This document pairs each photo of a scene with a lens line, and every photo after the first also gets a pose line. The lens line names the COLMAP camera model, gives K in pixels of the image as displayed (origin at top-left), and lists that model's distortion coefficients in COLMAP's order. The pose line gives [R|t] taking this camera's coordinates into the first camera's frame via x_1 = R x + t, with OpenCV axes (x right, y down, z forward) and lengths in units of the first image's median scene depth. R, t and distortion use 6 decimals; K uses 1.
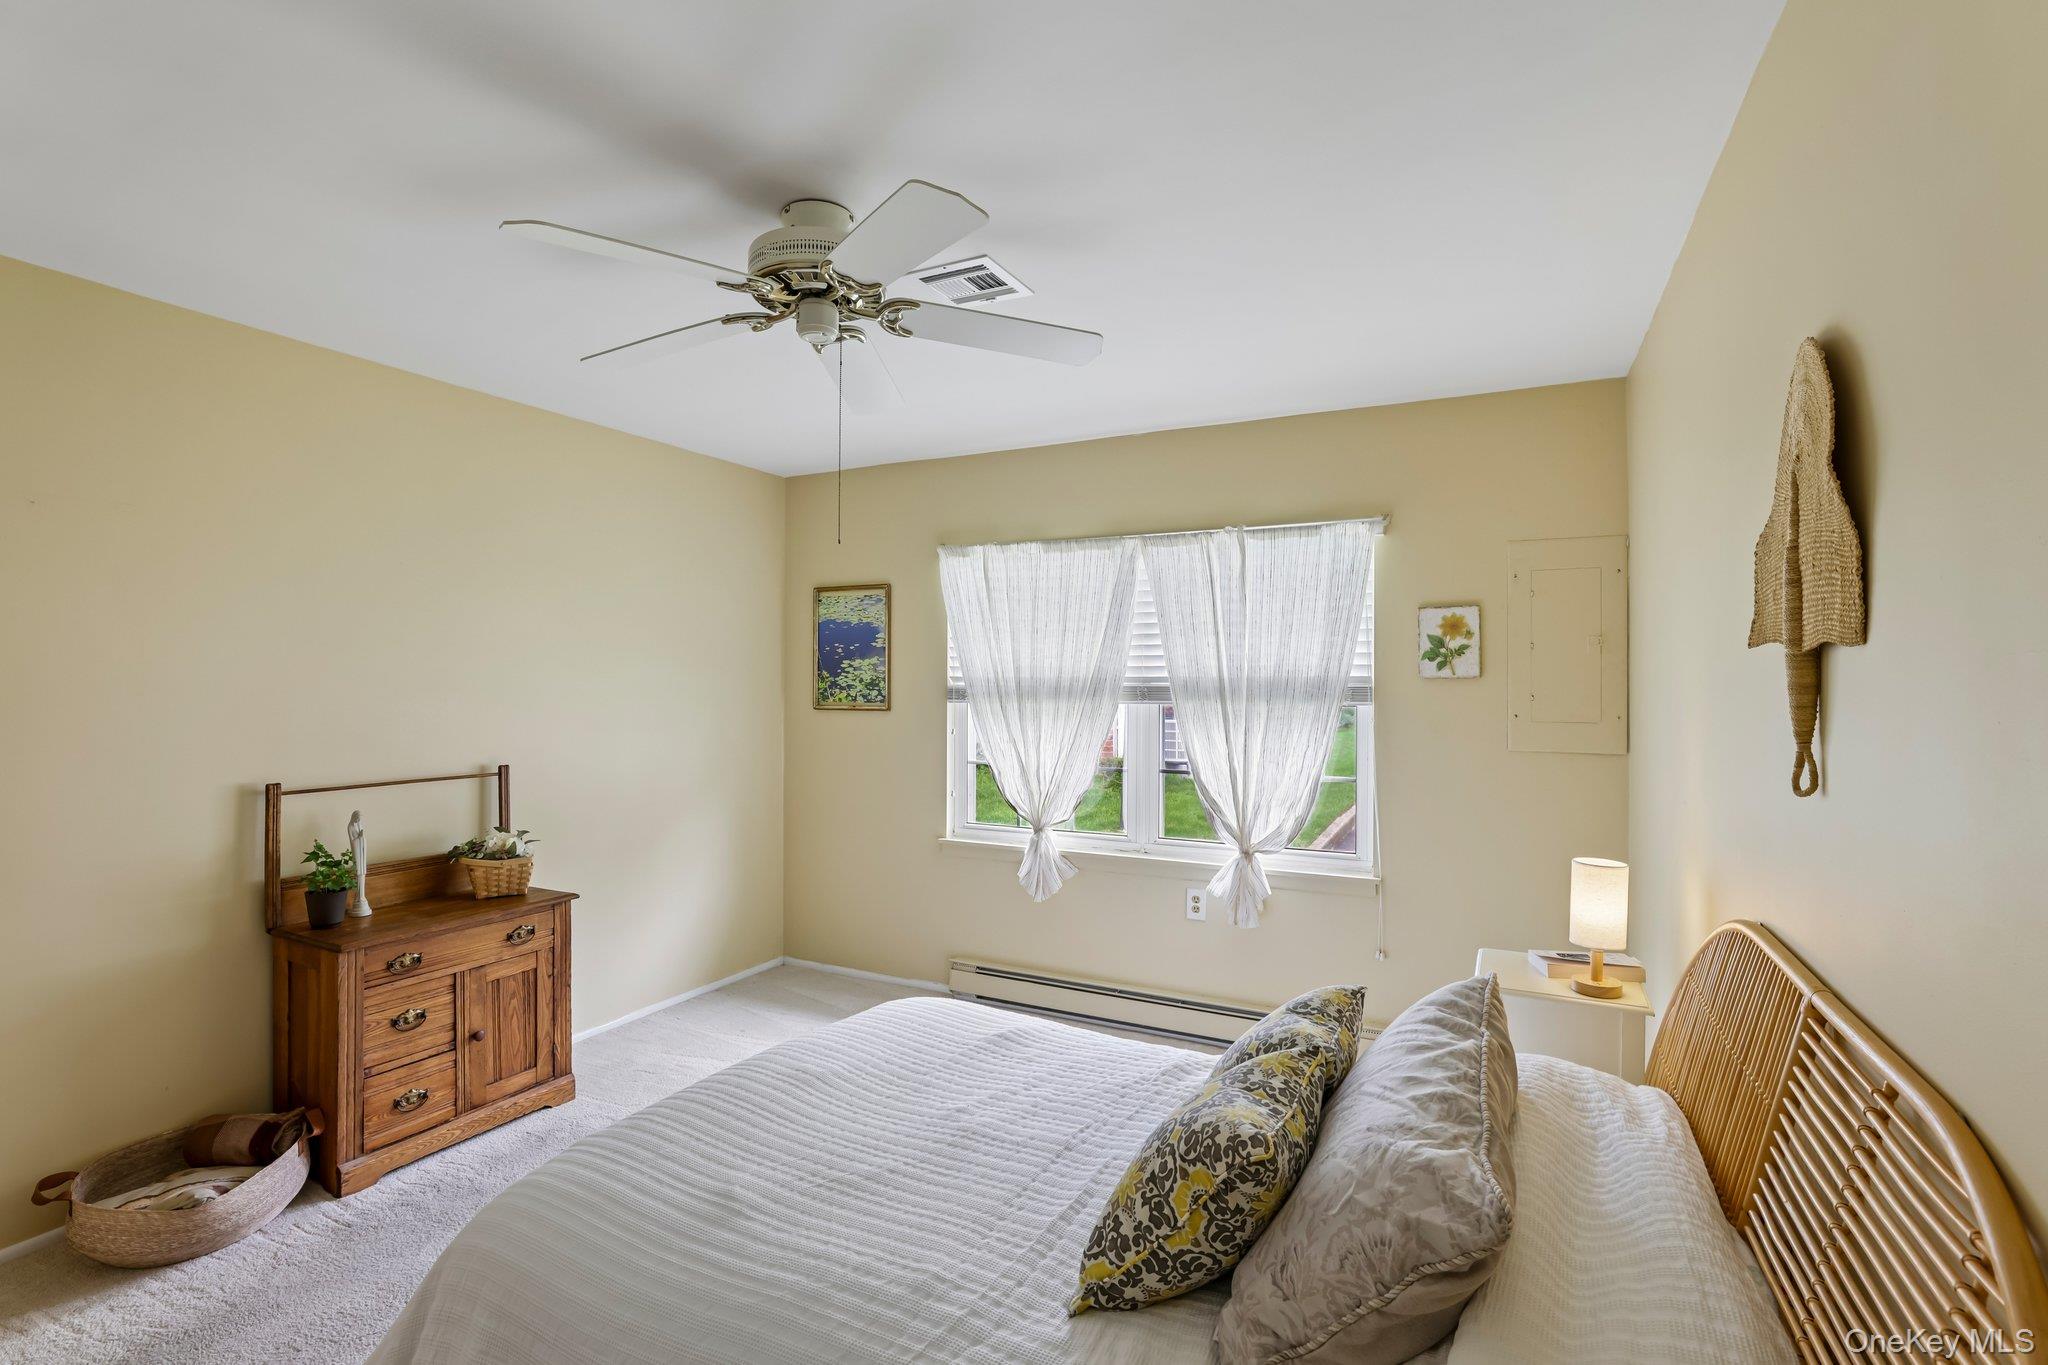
lens RADIAL K [[943.8, 0, 1024.4], [0, 943.8, 684.4], [0, 0, 1]] dist [-0.002417, -0.000130]
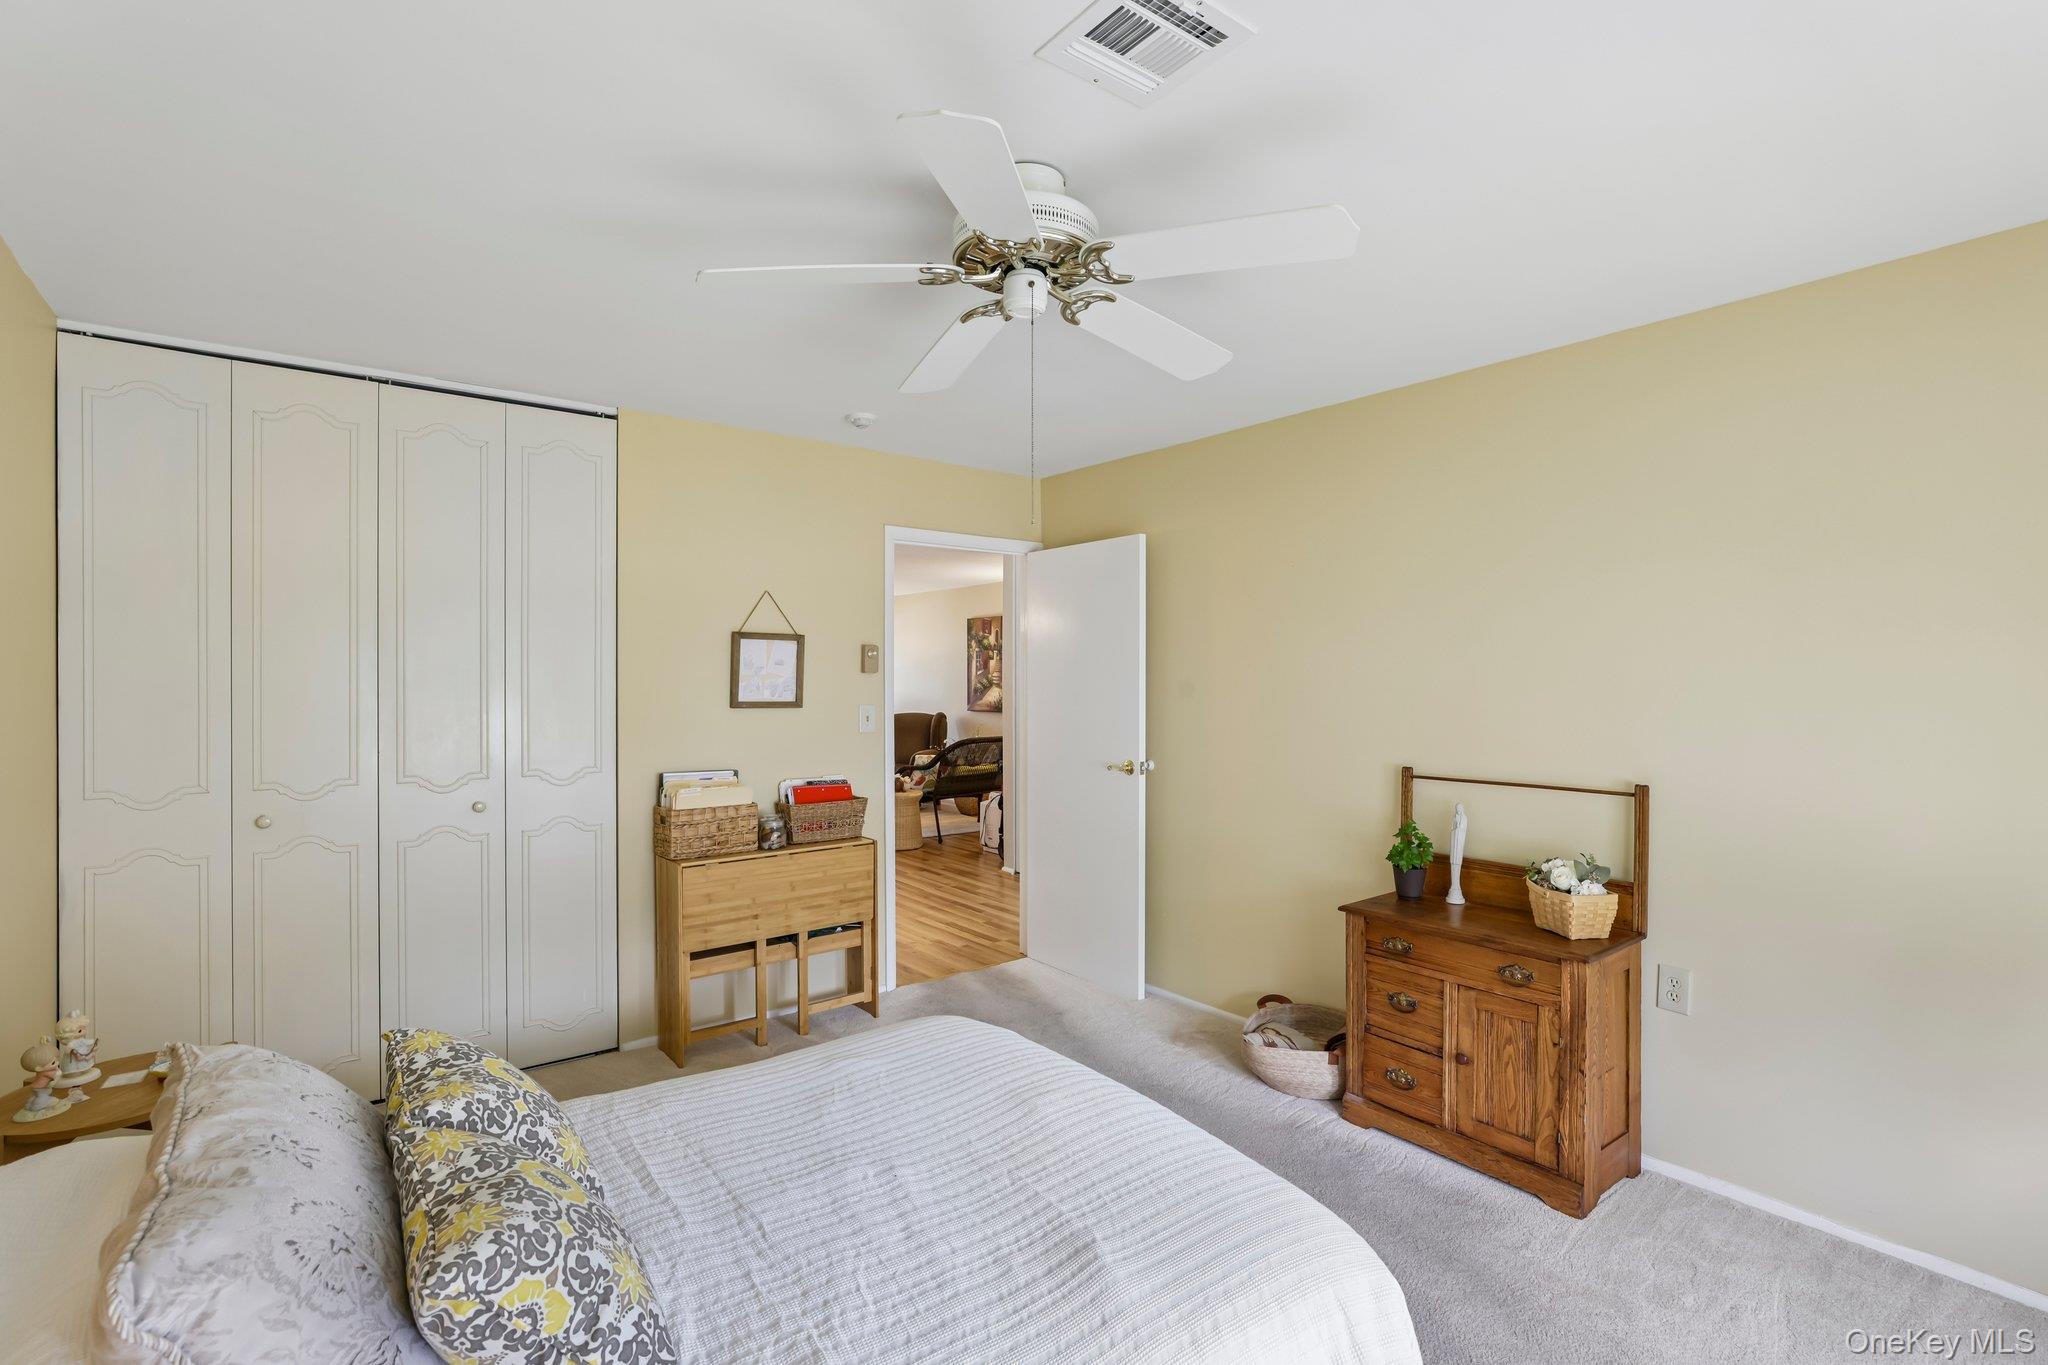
lens RADIAL K [[943.8, 0, 1022.2], [0, 943.8, 687.4], [0, 0, 1]] dist [-0.002417, -0.000130]
pose [[-0.424751, 0.003600, -0.905303, 0.468980], [0.003797, 0.999990, 0.002195, 0.000304], [0.905302, -0.002505, -0.424760, 1.041060]]
